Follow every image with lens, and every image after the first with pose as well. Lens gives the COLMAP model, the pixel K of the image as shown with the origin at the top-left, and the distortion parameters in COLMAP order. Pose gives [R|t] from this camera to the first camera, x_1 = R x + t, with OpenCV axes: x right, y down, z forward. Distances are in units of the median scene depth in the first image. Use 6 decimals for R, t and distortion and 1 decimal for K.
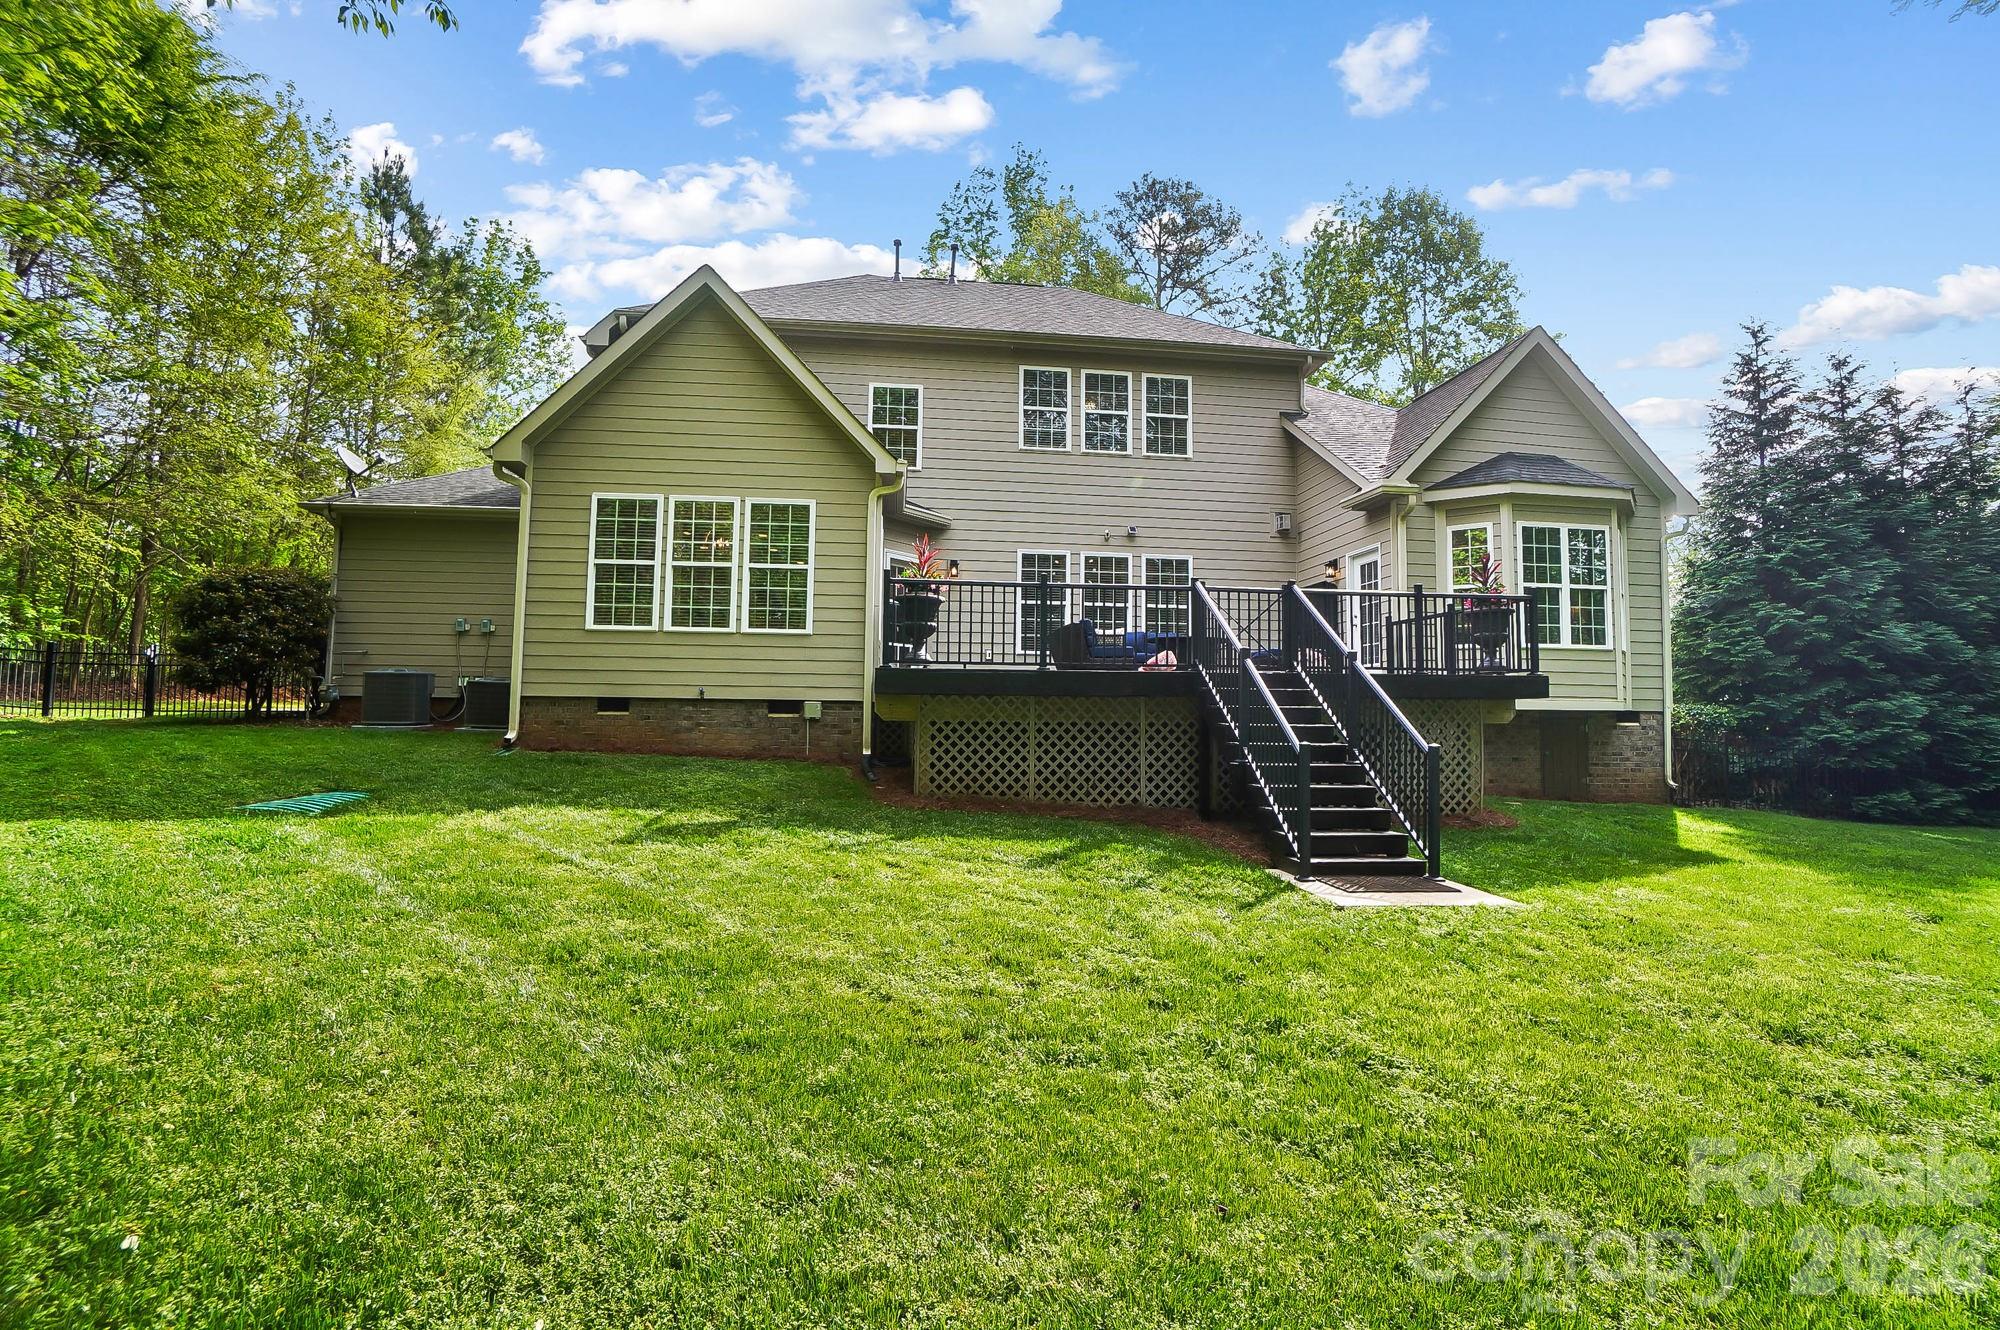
lens RADIAL K [[866.1, 0, 998.0], [0, 866.1, 661.5], [0, 0, 1]] dist [-0.000417, -0.002151]
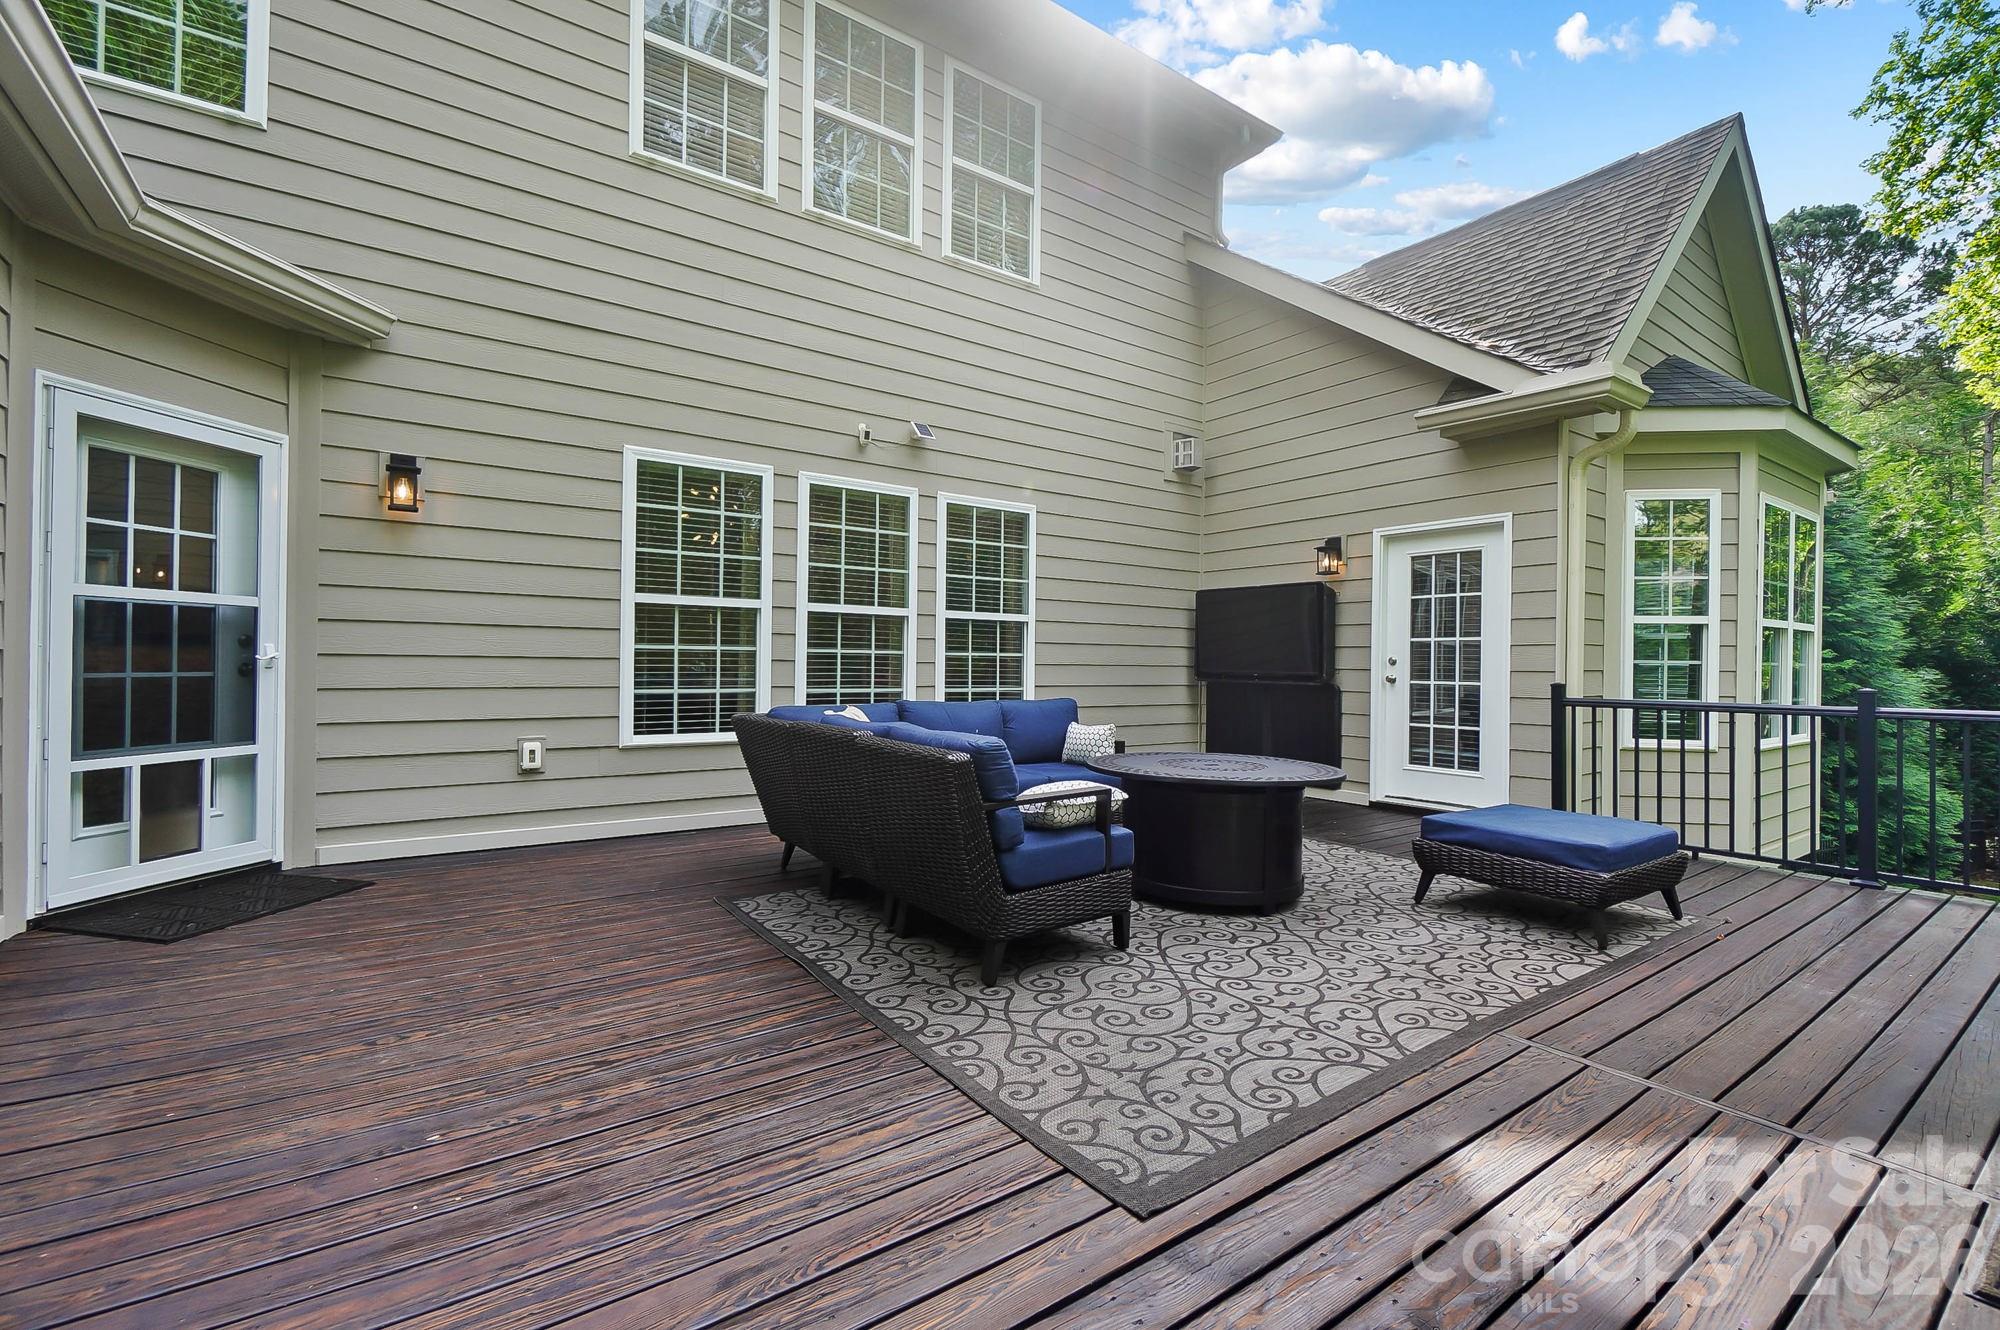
lens RADIAL K [[866.1, 0, 994.3], [0, 866.1, 664.9], [0, 0, 1]] dist [-0.000417, -0.002151]
pose [[0.884025, -0.004502, 0.467418, -0.009099], [-0.026725, 0.997831, 0.060156, -0.065711], [-0.466675, -0.065672, 0.881987, 0.609135]]
